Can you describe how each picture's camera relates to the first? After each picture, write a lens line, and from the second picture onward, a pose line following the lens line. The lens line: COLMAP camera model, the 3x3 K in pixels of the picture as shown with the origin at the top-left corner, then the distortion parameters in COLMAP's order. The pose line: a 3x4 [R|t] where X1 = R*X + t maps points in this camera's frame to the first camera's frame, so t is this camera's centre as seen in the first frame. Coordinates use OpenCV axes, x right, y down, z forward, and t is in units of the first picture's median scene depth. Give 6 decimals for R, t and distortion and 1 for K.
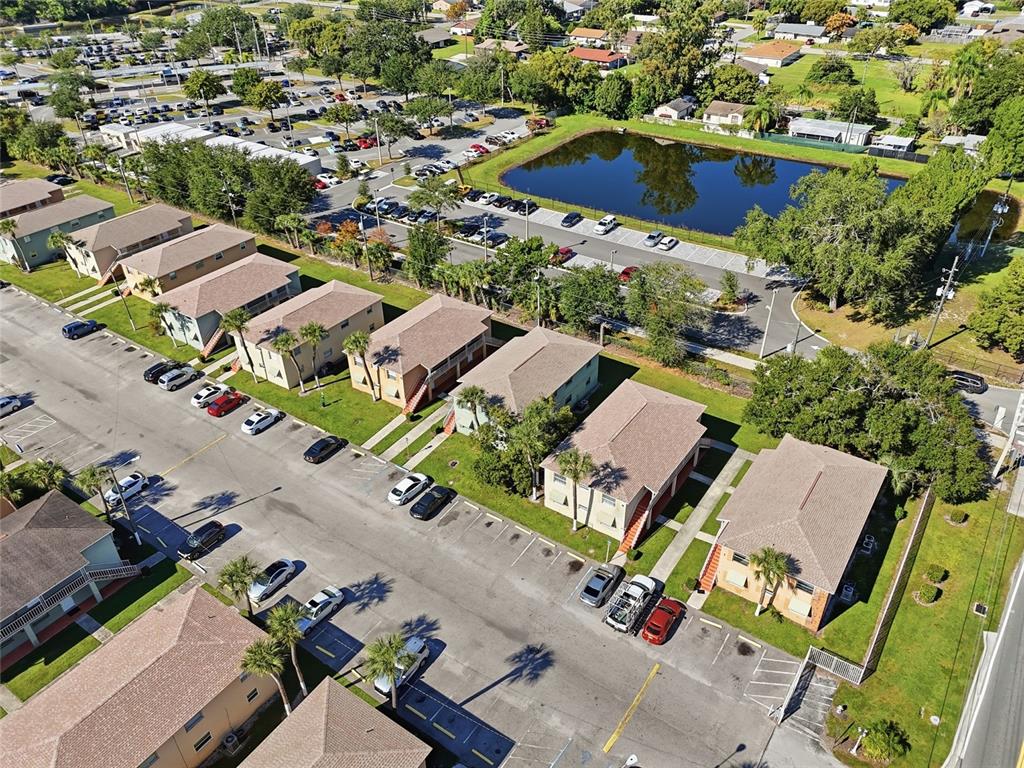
lens RADIAL K [[753.9, 0, 511.6], [0, 753.9, 385.9], [0, 0, 1]] dist [0.048551, -0.042041]
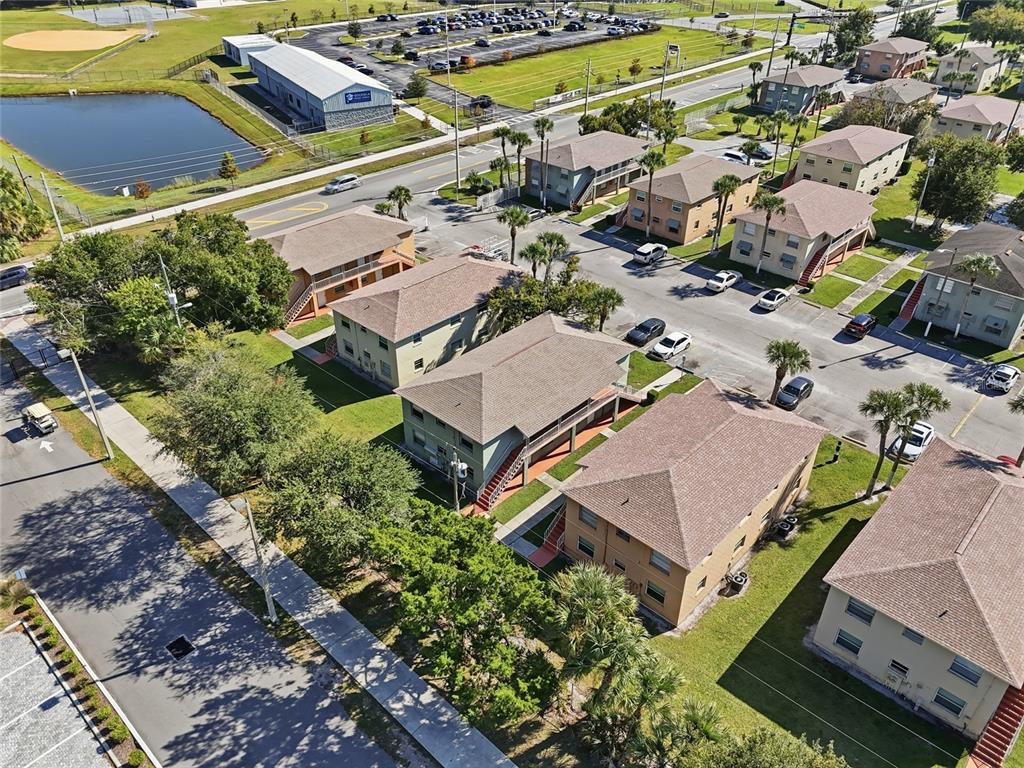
lens RADIAL K [[753.9, 0, 511.6], [0, 753.9, 381.8], [0, 0, 1]] dist [0.048551, -0.042041]
pose [[-0.989141, -0.076751, 0.125338, -0.040192], [0.086367, 0.386473, 0.918248, -0.475202], [-0.118916, 0.919101, -0.375648, 0.936935]]
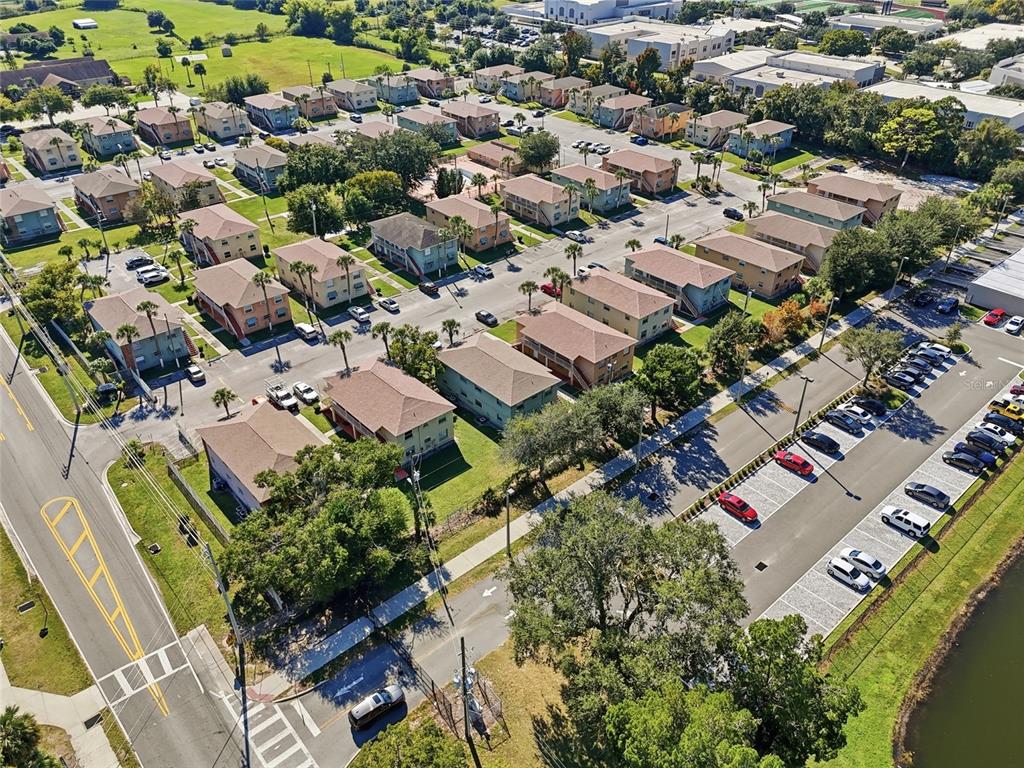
lens RADIAL K [[750.4, 0, 517.6], [0, 750.4, 389.7], [0, 0, 1]] dist [0.040266, -0.027134]
pose [[-0.235249, 0.552354, -0.799727, 0.756532], [-0.545185, 0.606192, 0.579056, -0.542043], [0.804631, 0.572221, 0.158529, 0.632759]]
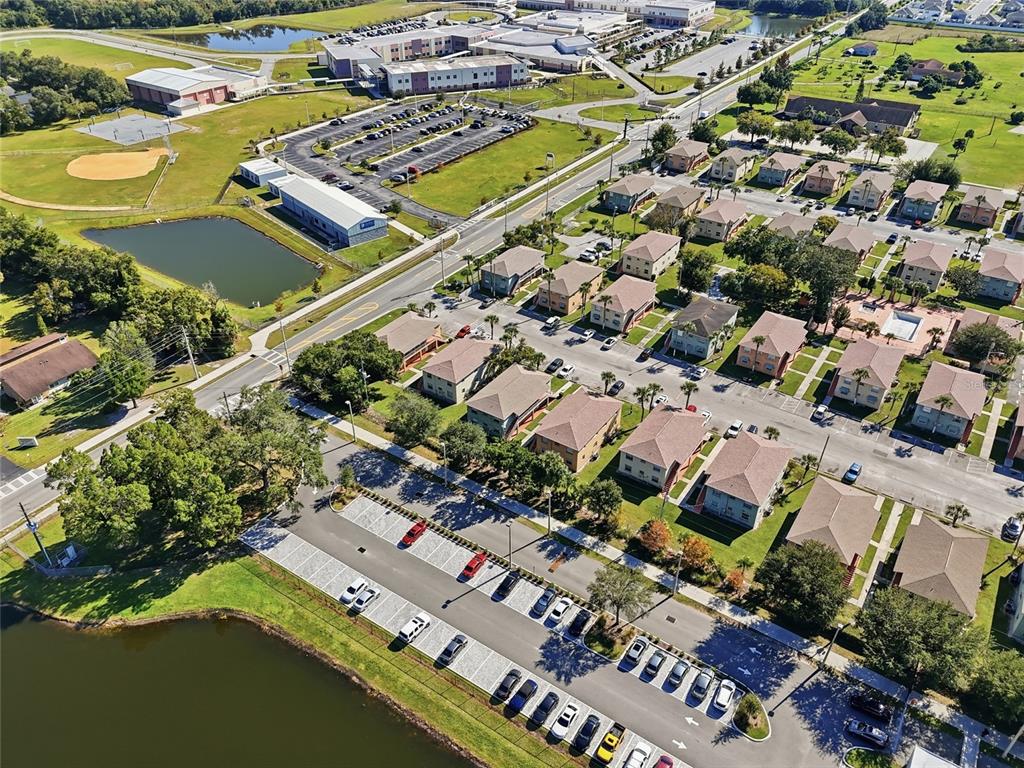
lens RADIAL K [[753.9, 0, 515.2], [0, 753.9, 379.2], [0, 0, 1]] dist [0.048551, -0.042041]
pose [[-0.999817, 0.017075, -0.008571, 0.019582], [-0.001733, 0.365723, 0.930722, -1.219118], [0.019027, 0.930567, -0.365627, 1.191981]]
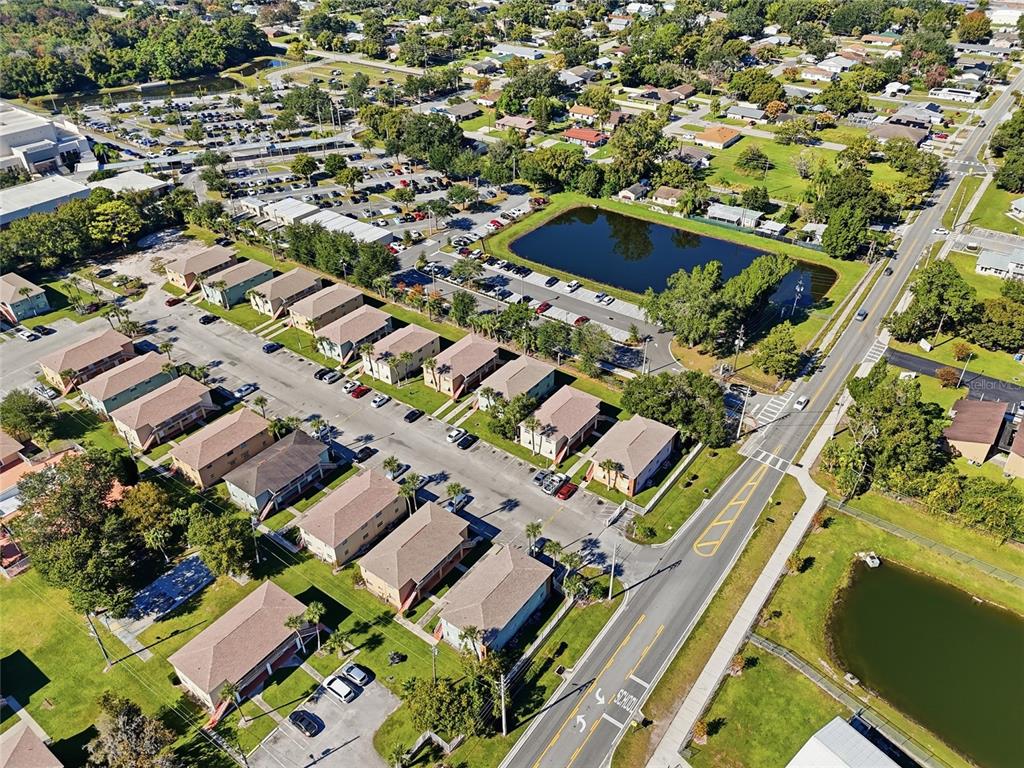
lens RADIAL K [[753.9, 0, 507.3], [0, 753.9, 382.3], [0, 0, 1]] dist [0.048551, -0.042041]
pose [[0.999358, 0.026056, -0.024609, 0.034679], [-0.025788, 0.999605, 0.011153, -0.024295], [0.024890, -0.010511, 0.999635, -0.711891]]
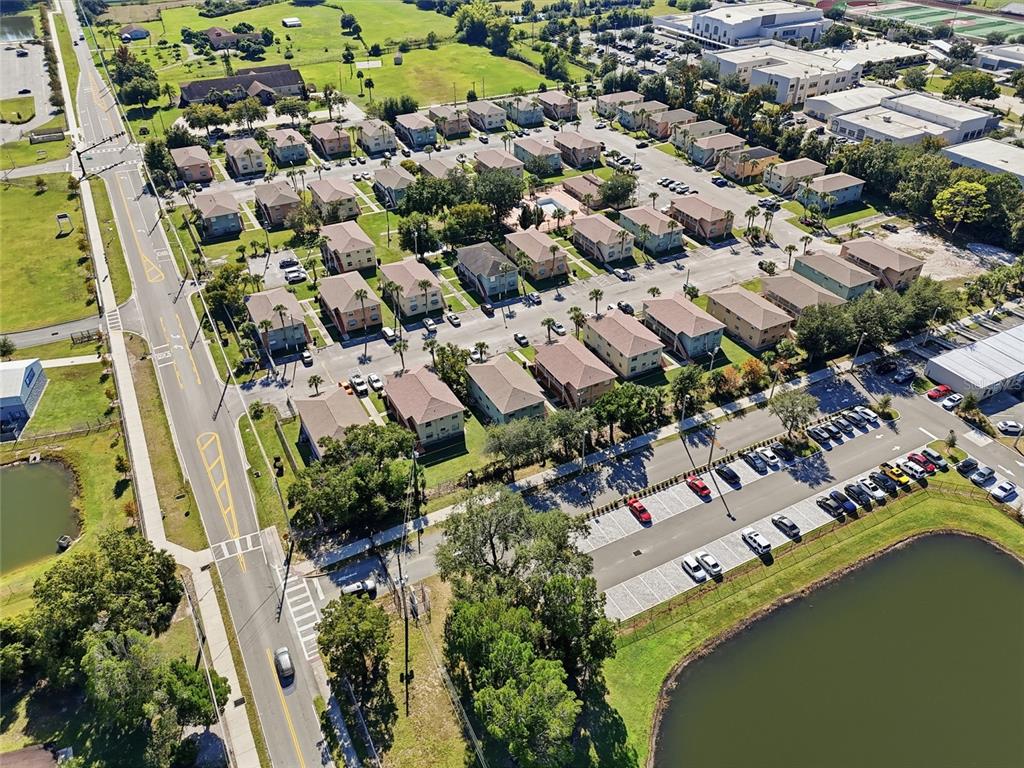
lens RADIAL K [[753.9, 0, 516.9], [0, 753.9, 382.0], [0, 0, 1]] dist [0.048551, -0.042041]
pose [[-0.456933, 0.530264, -0.714166, 0.907890], [-0.492891, 0.517410, 0.699532, -0.908865], [0.740453, 0.671645, 0.024940, 0.723611]]
